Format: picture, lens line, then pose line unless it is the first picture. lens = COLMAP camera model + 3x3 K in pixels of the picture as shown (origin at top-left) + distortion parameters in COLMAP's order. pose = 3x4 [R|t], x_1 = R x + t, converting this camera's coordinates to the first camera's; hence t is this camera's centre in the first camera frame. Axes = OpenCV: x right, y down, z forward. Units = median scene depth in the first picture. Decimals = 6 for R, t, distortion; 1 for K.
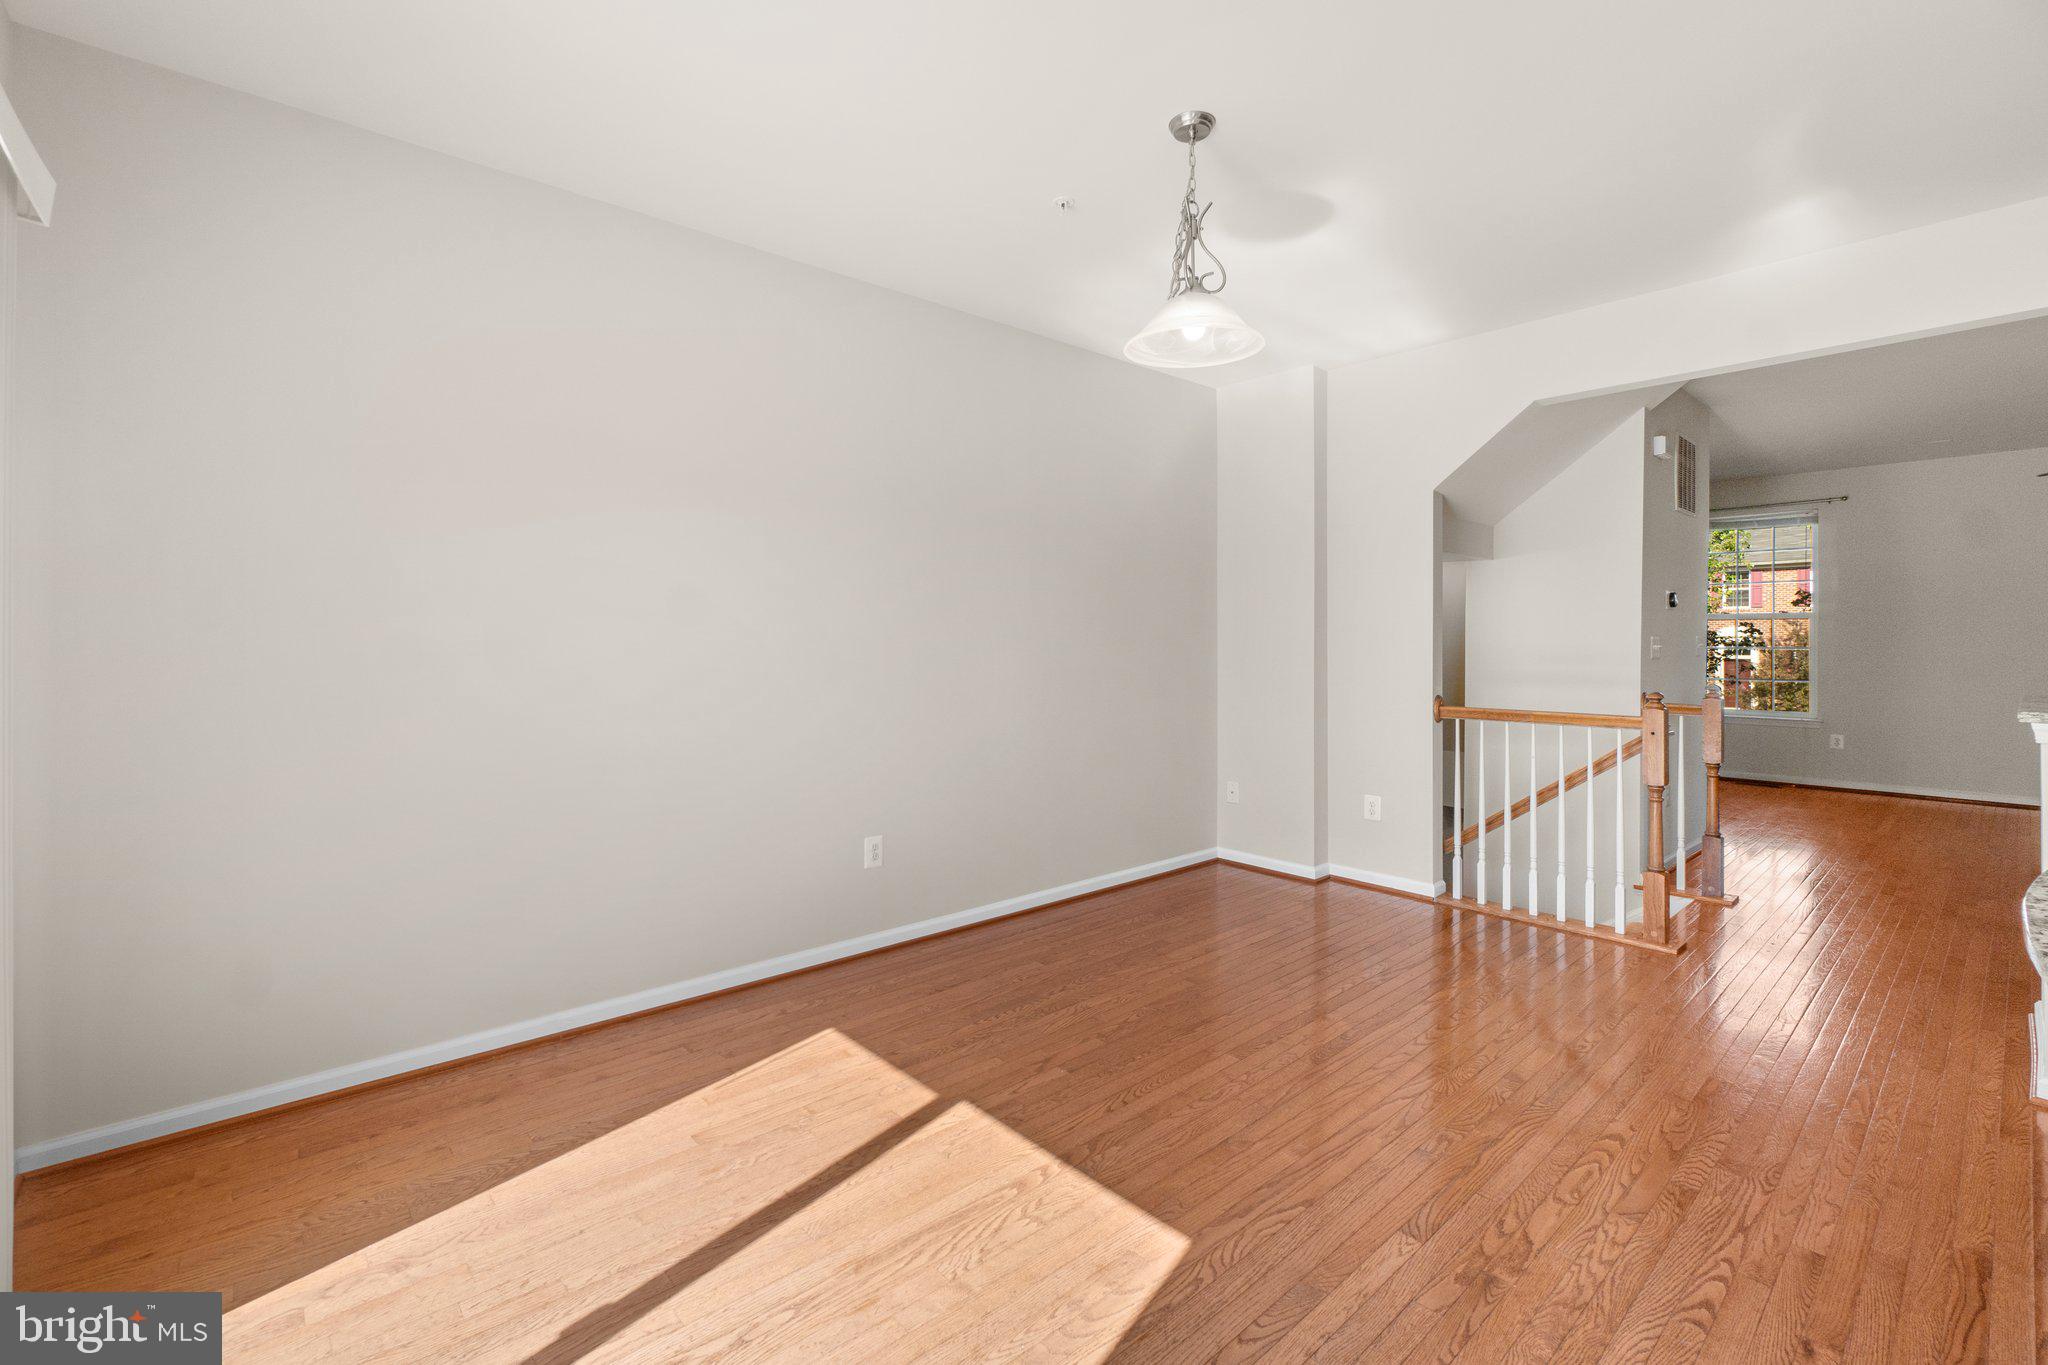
lens RADIAL K [[894.1, 0, 1007.8], [0, 894.1, 645.5], [0, 0, 1]] dist [0.002319, 0.000647]
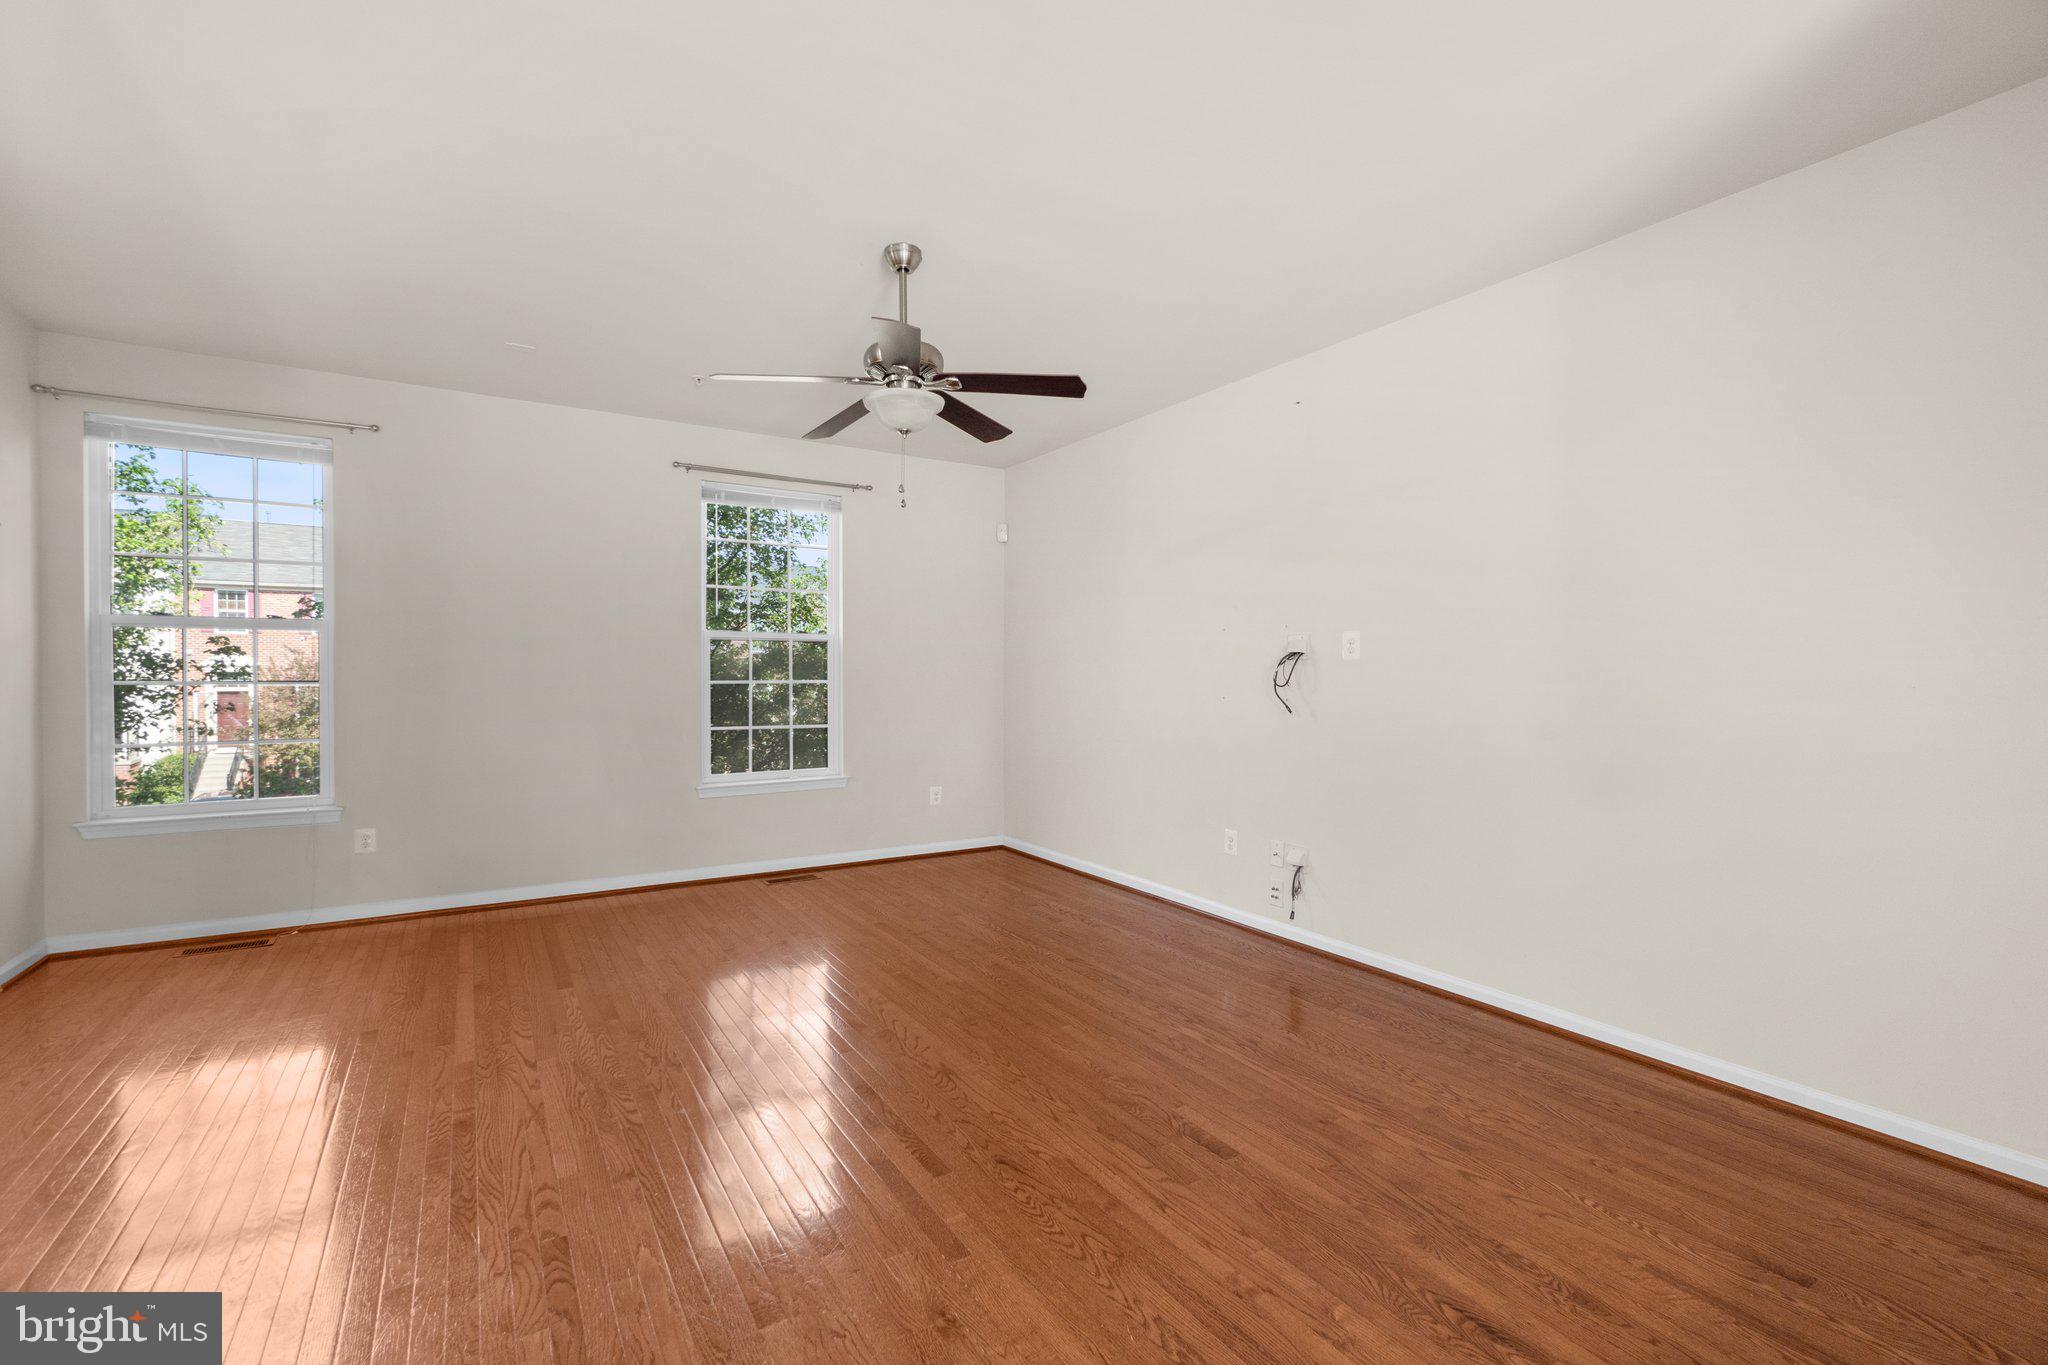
lens RADIAL K [[891.1, 0, 1013.7], [0, 891.1, 679.7], [0, 0, 1]] dist [0.000289, -0.000024]
pose [[0.171478, -0.005562, 0.985172, 1.176611], [0.000841, 0.999985, 0.005499, -0.002493], [-0.985188, -0.000114, 0.171480, 1.337692]]
